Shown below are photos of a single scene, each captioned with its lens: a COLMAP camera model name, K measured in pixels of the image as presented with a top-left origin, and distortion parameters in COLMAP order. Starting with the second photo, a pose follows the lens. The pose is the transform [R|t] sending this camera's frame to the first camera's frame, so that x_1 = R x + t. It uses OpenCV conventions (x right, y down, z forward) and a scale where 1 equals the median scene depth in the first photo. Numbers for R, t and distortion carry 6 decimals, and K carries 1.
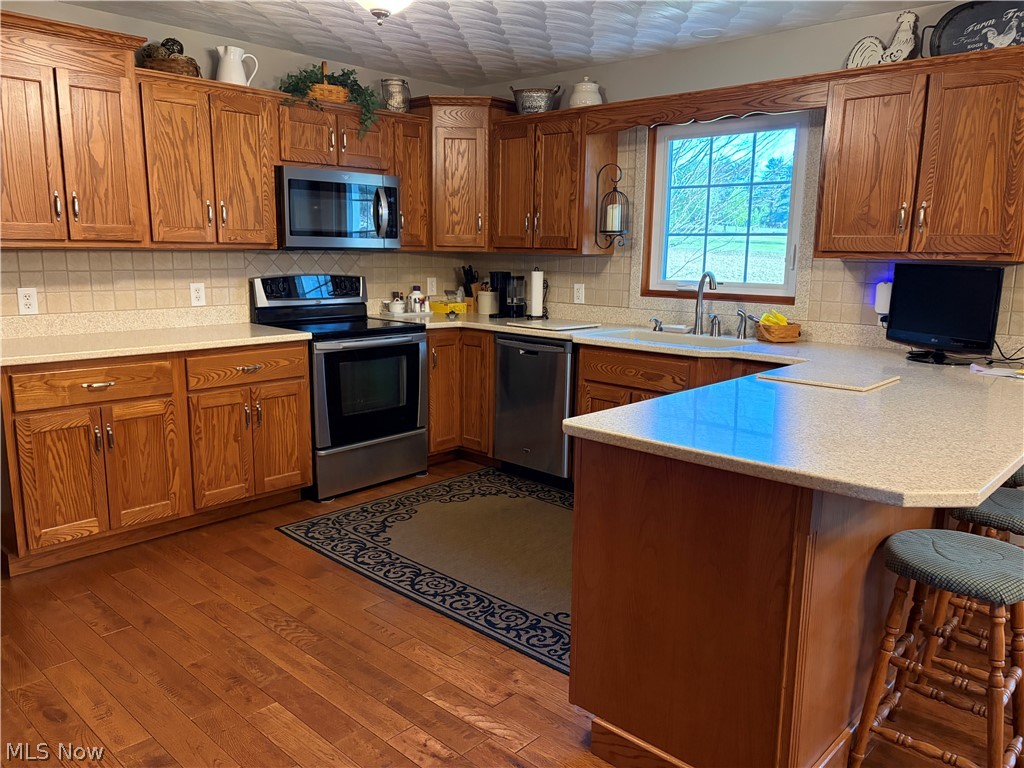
lens RADIAL K [[769.0, 0, 514.1], [0, 769.0, 387.9], [0, 0, 1]] dist [0.041208, -0.045998]
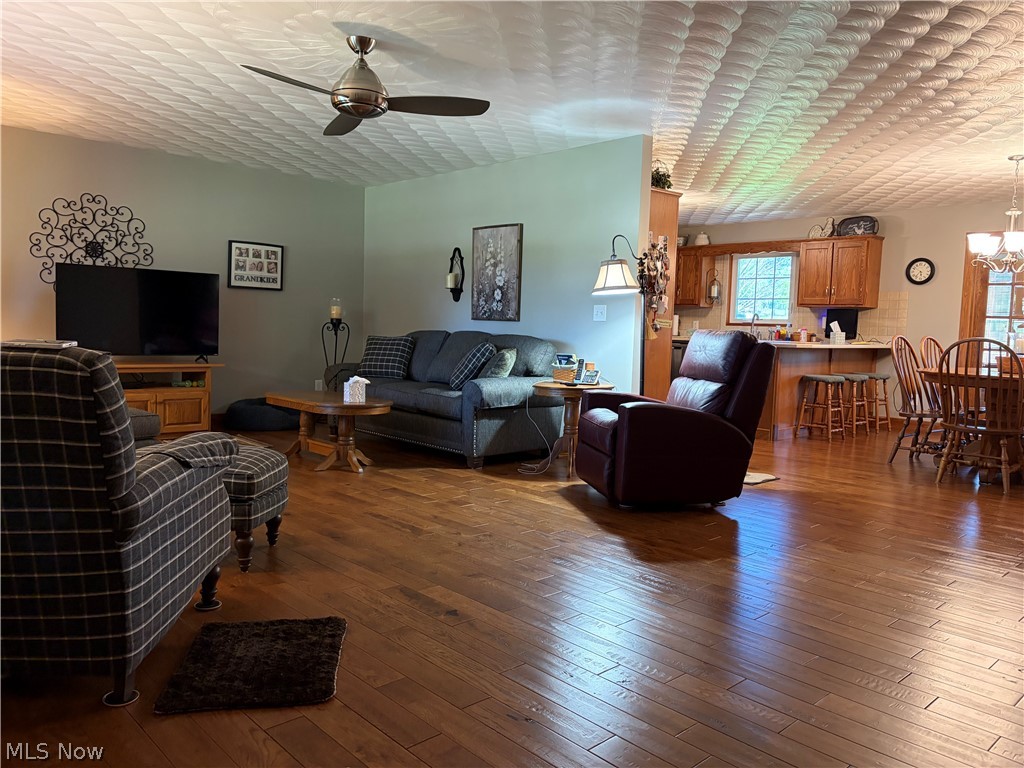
lens RADIAL K [[769.0, 0, 514.5], [0, 769.0, 378.4], [0, 0, 1]] dist [0.041208, -0.045998]
pose [[0.997892, 0.019636, -0.061856, -0.384047], [-0.026332, 0.993651, -0.109378, 0.369240], [0.059315, 0.110776, 0.992074, -1.560430]]
